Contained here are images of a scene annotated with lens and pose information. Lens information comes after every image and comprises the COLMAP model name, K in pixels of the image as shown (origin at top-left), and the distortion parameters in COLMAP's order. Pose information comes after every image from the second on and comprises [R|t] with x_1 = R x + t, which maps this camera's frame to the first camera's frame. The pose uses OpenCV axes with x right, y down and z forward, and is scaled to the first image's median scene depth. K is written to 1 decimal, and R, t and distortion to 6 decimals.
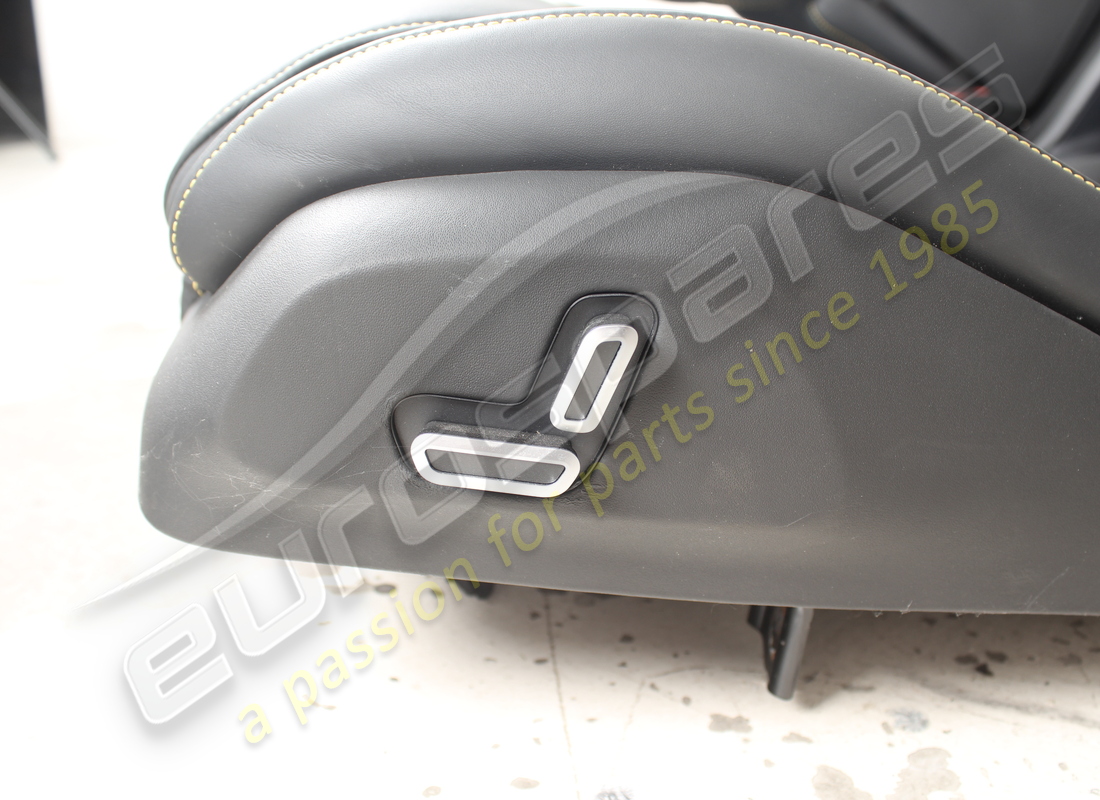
lens RADIAL K [[1162.3, 0, 474.0], [0, 1162.3, 400.0], [0, 0, 1]] dist [-0.128006, 0.125551]
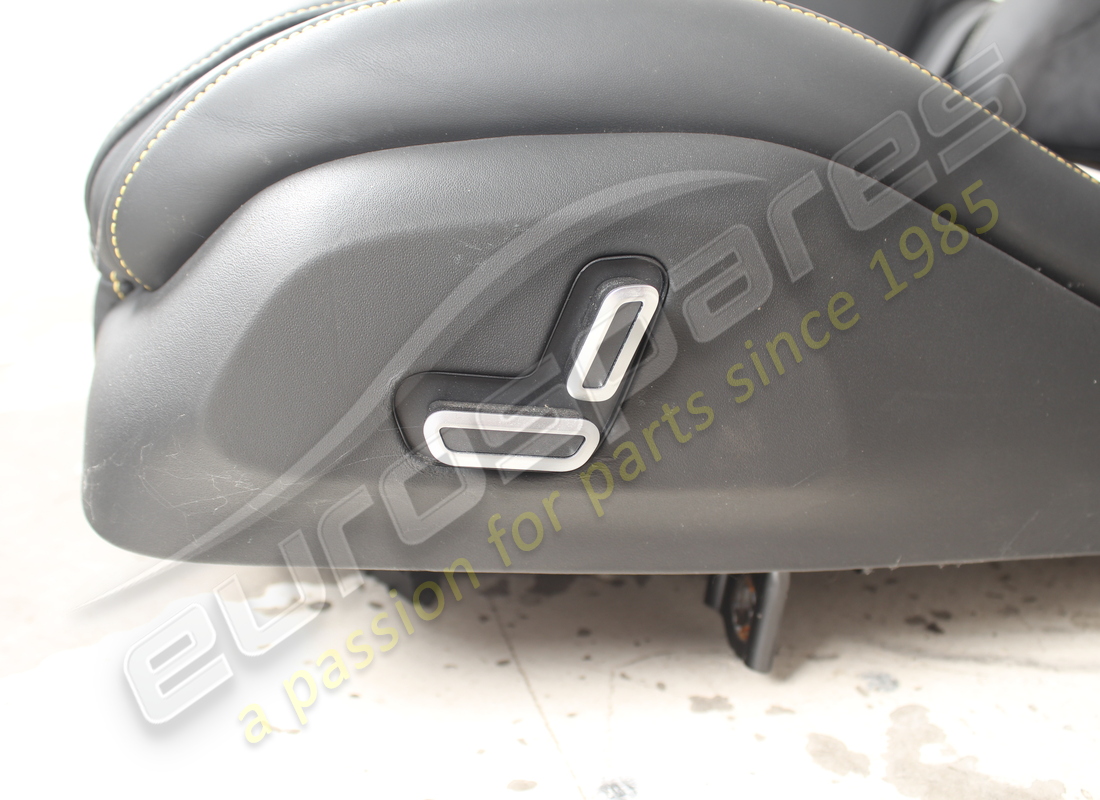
lens RADIAL K [[1162.3, 0, 474.0], [0, 1162.3, 400.0], [0, 0, 1]] dist [-0.128006, 0.125551]
pose [[0.982436, -0.055619, 0.178118, -0.146989], [0.061700, 0.997680, -0.028778, 0.039465], [-0.176104, 0.039262, 0.983588, 0.055776]]
